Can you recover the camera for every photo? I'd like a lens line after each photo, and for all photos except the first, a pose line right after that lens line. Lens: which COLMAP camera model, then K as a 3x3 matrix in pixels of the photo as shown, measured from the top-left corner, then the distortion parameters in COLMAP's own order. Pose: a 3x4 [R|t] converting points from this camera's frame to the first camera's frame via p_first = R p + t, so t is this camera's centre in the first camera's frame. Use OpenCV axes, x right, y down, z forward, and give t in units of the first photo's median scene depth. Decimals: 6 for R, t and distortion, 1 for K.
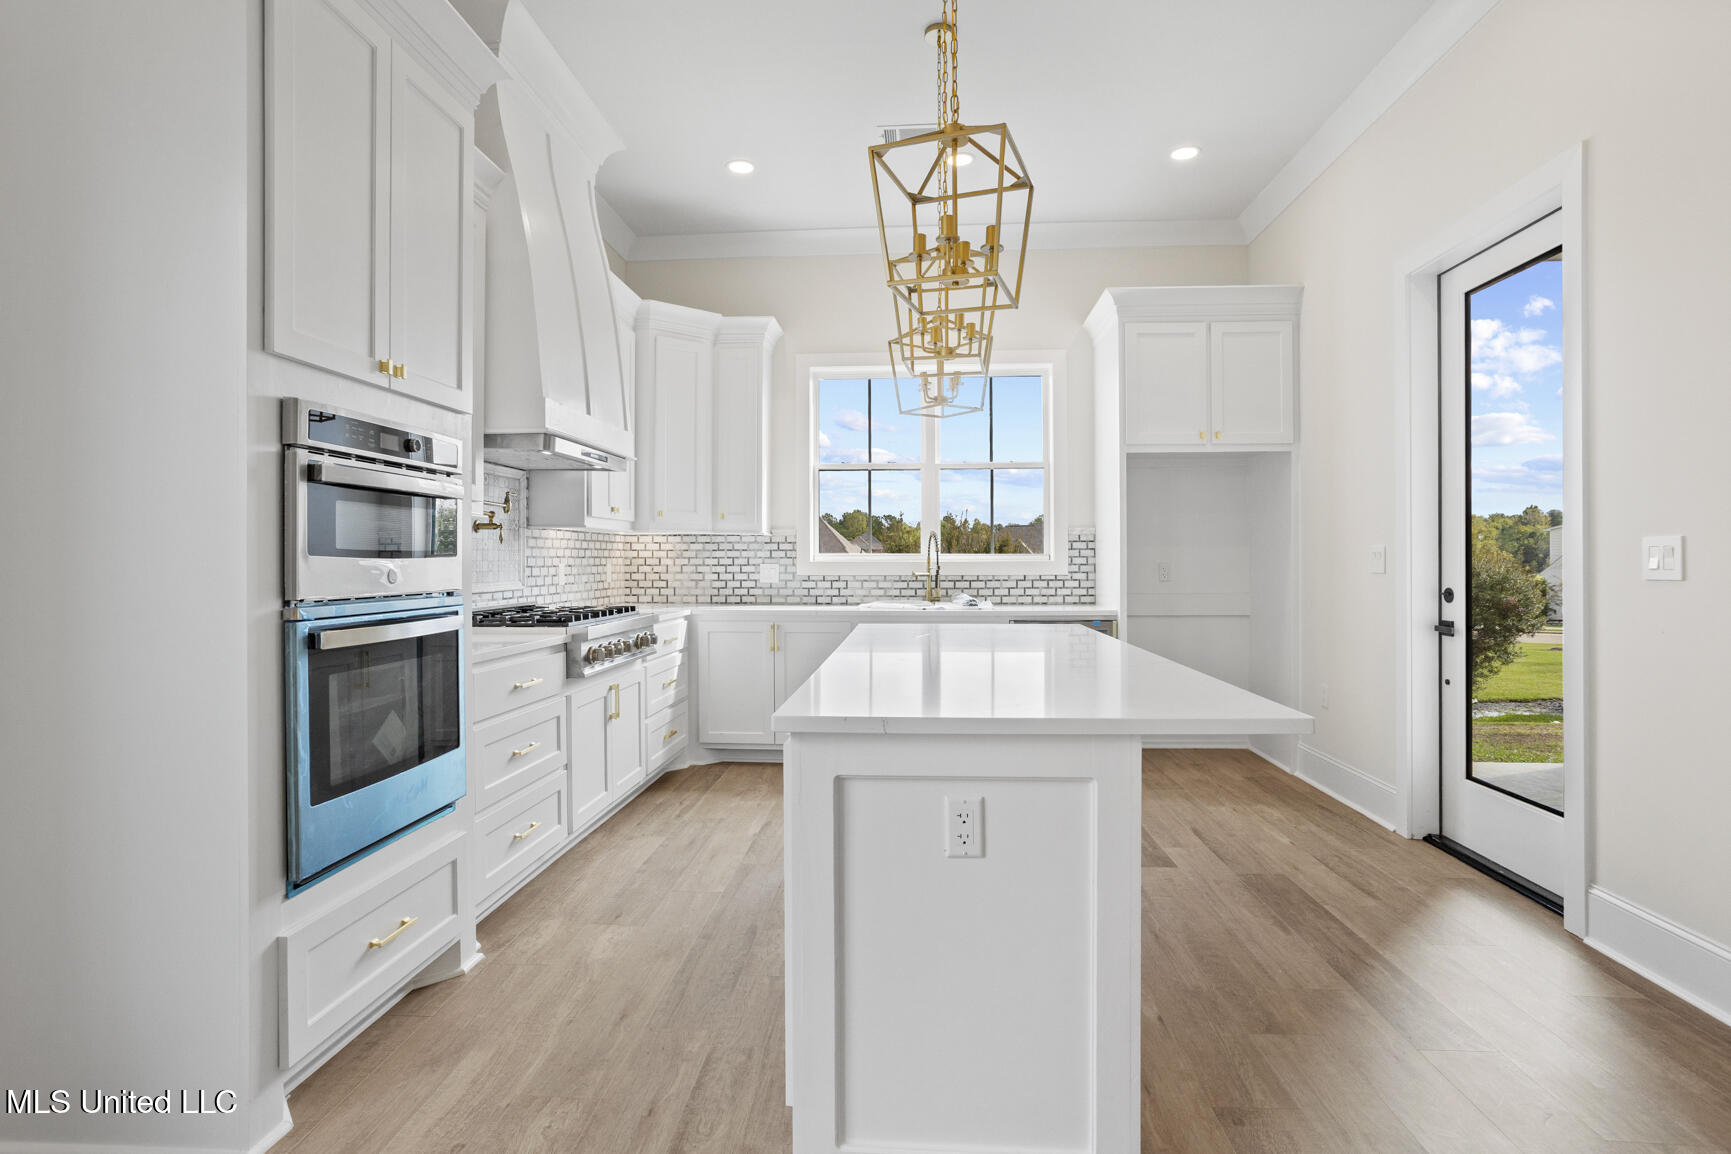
lens RADIAL K [[862.2, 0, 871.3], [0, 862.2, 564.1], [0, 0, 1]] dist [-0.032360, 0.029151]
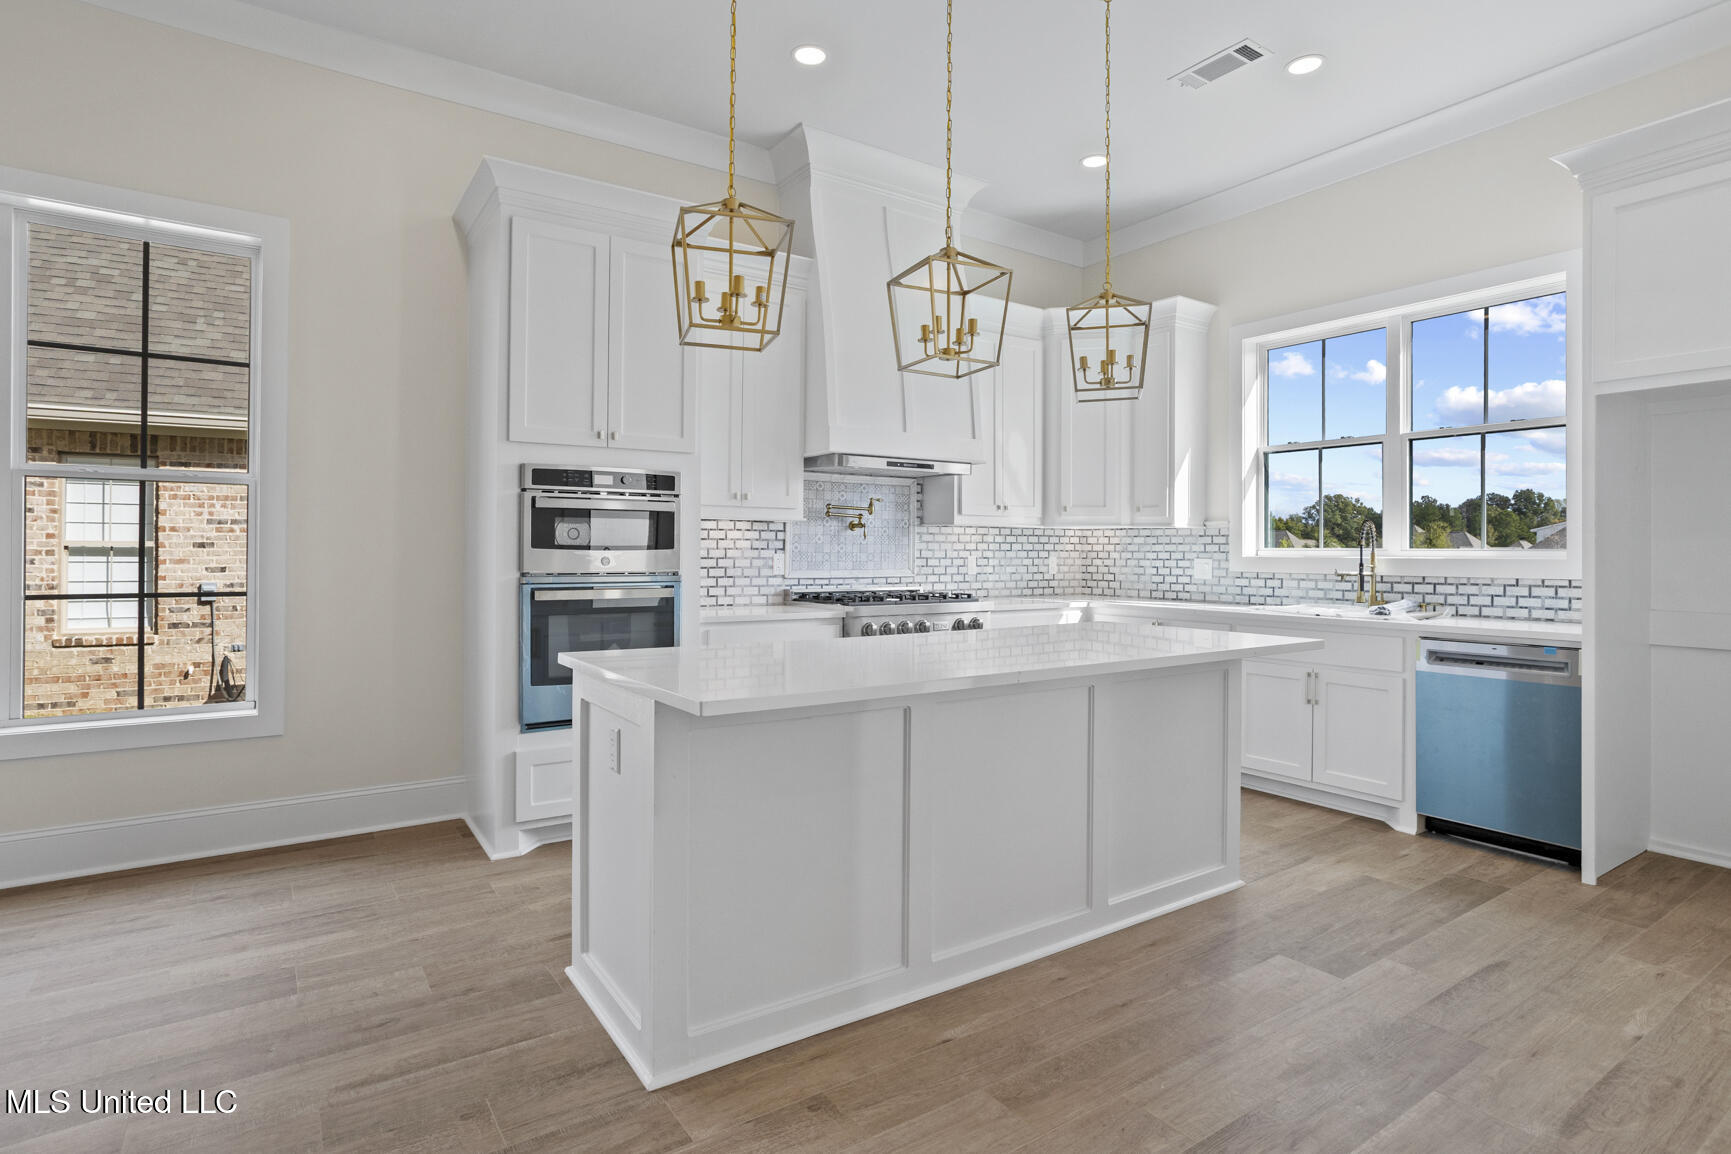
lens RADIAL K [[895.5, 0, 873.4], [0, 895.5, 560.6], [0, 0, 1]] dist [-0.043064, 0.035163]
pose [[0.614602, 0.013153, -0.788727, 0.435633], [-0.010257, 0.999910, 0.008683, -0.002777], [0.788770, 0.002753, 0.614682, 0.137146]]
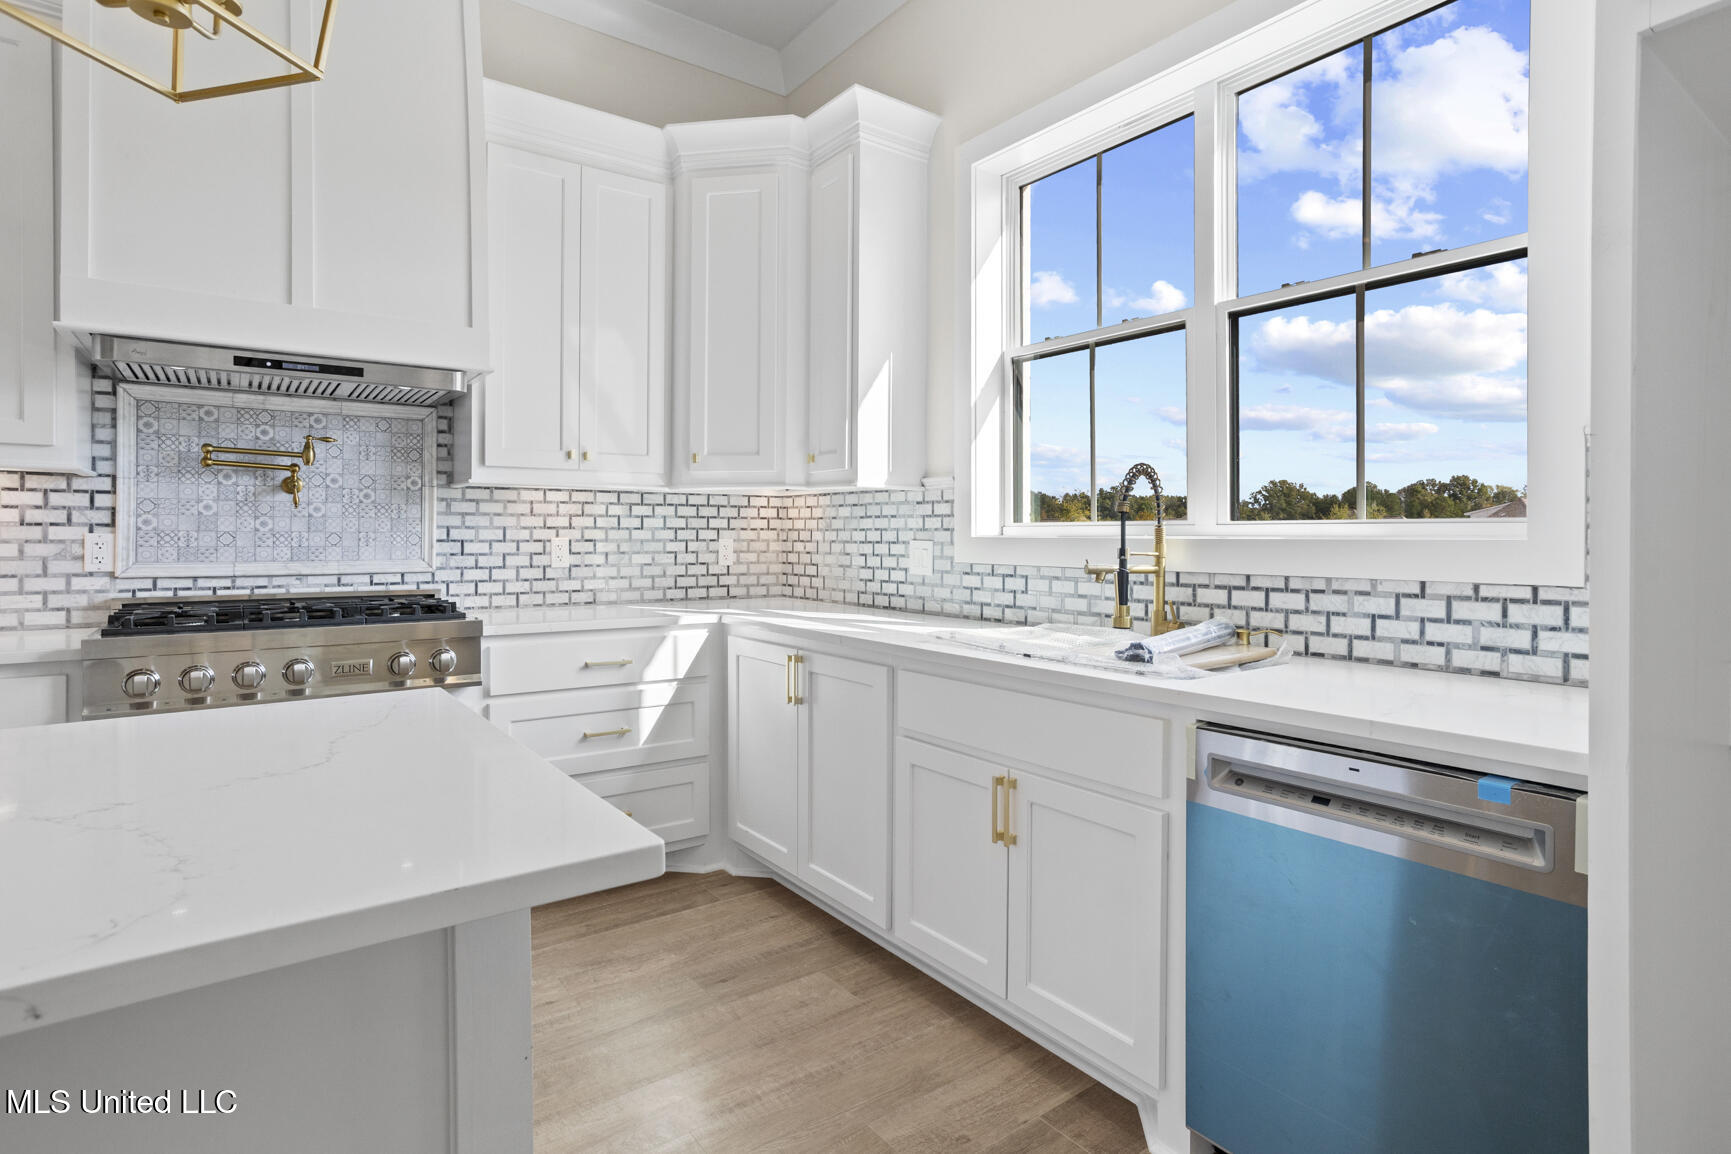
lens RADIAL K [[876.8, 0, 858.9], [0, 876.8, 553.6], [0, 0, 1]] dist [-0.047901, 0.031617]
pose [[0.635857, 0.019731, -0.771554, 0.303066], [-0.008624, 0.999792, 0.018461, -0.002064], [0.771759, -0.005085, 0.635895, 0.634505]]
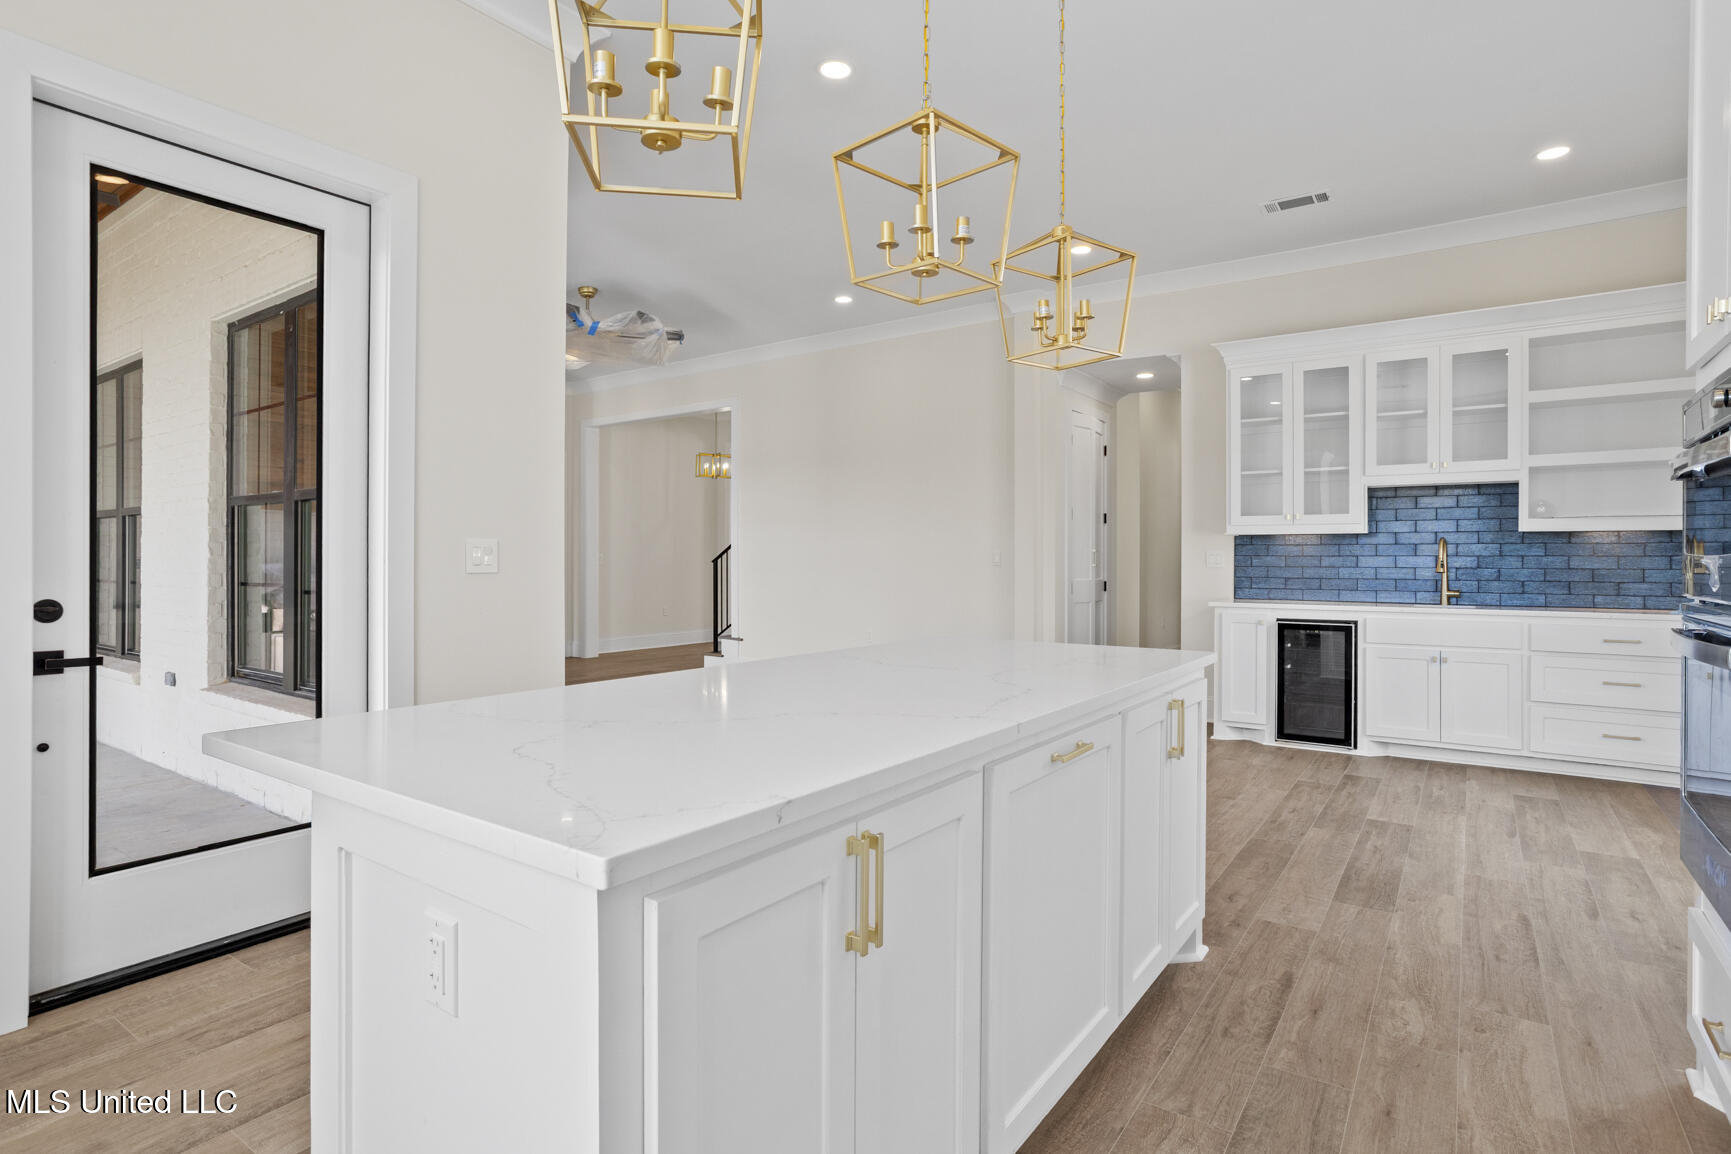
lens RADIAL K [[876.8, 0, 858.9], [0, 876.8, 553.6], [0, 0, 1]] dist [-0.047901, 0.031617]
pose [[-0.844358, 0.003299, 0.535770, -0.126407], [0.001798, 0.999993, -0.003324, -0.003264], [-0.535777, -0.001843, -0.844358, 0.815630]]
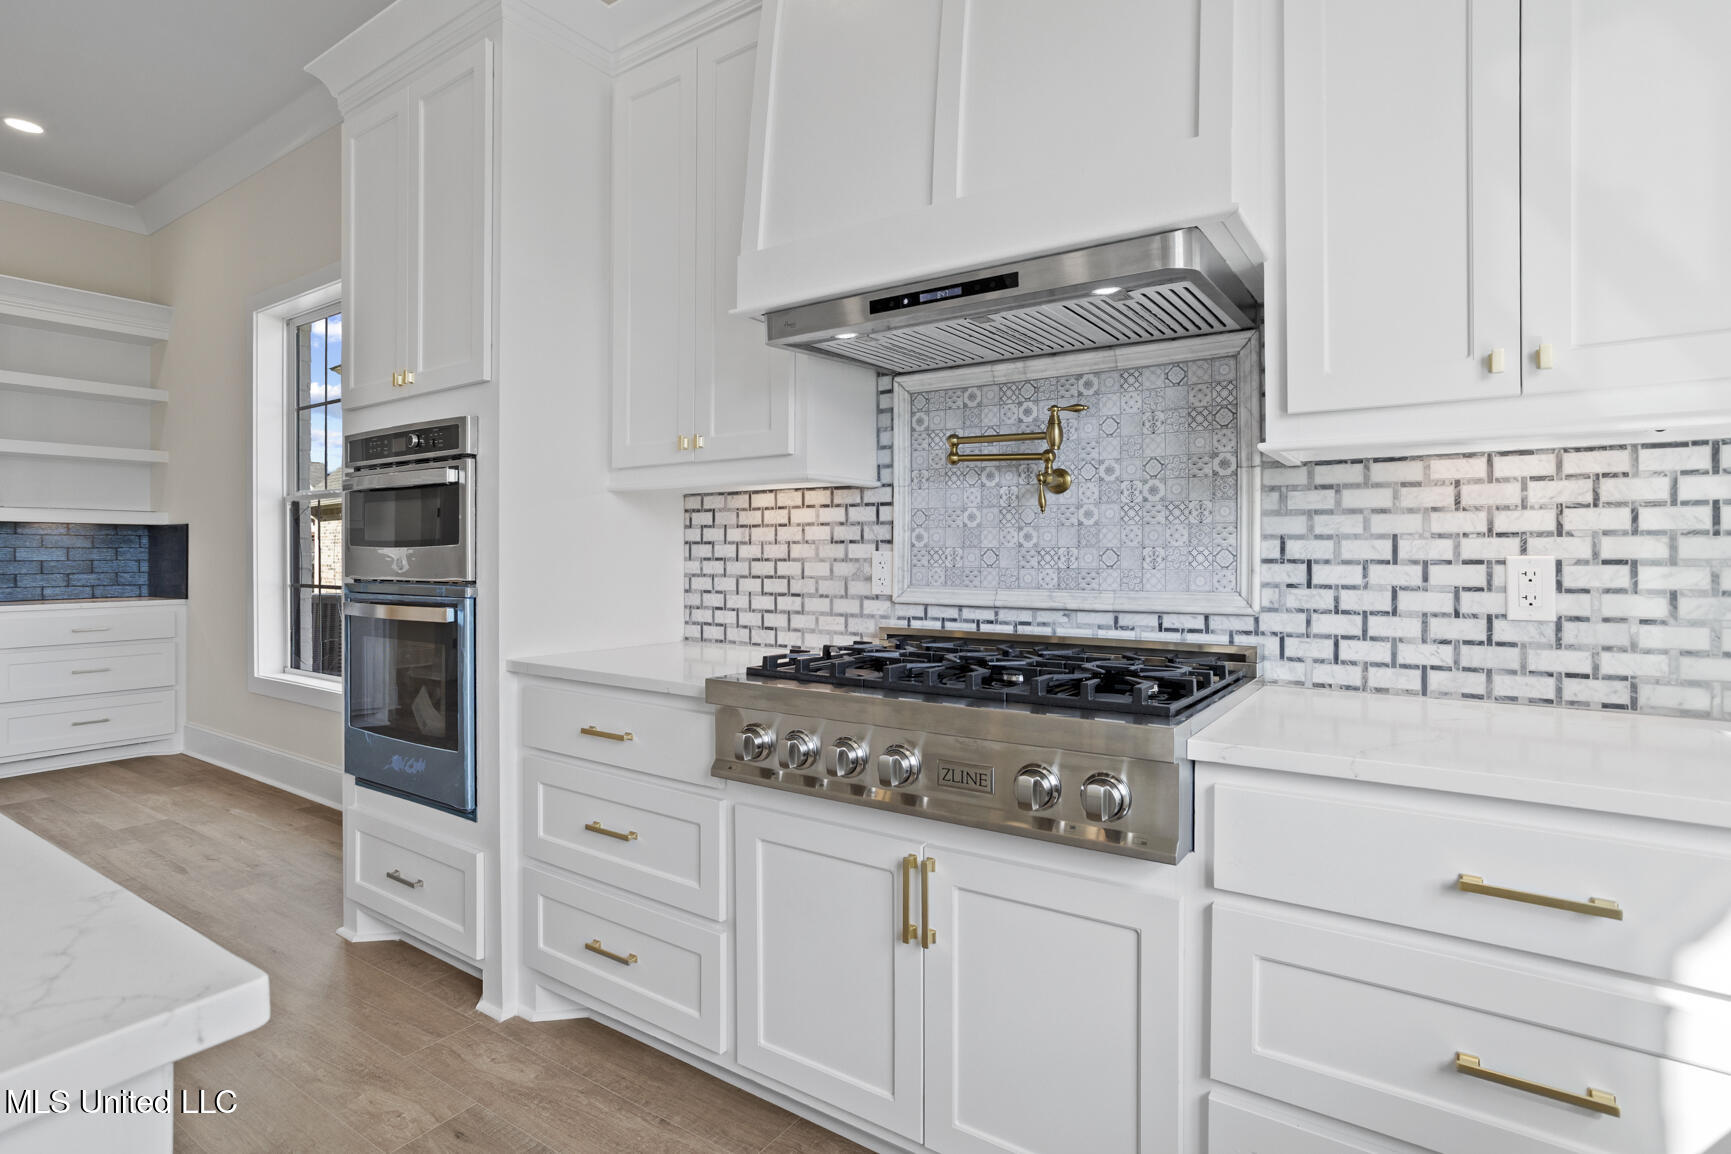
lens RADIAL K [[876.8, 0, 858.9], [0, 876.8, 553.6], [0, 0, 1]] dist [-0.047901, 0.031617]
pose [[-0.515011, 0.004292, -0.857173, 0.042034], [-0.001149, 0.999983, 0.005698, -0.002092], [0.857183, 0.003919, -0.514997, 0.822860]]
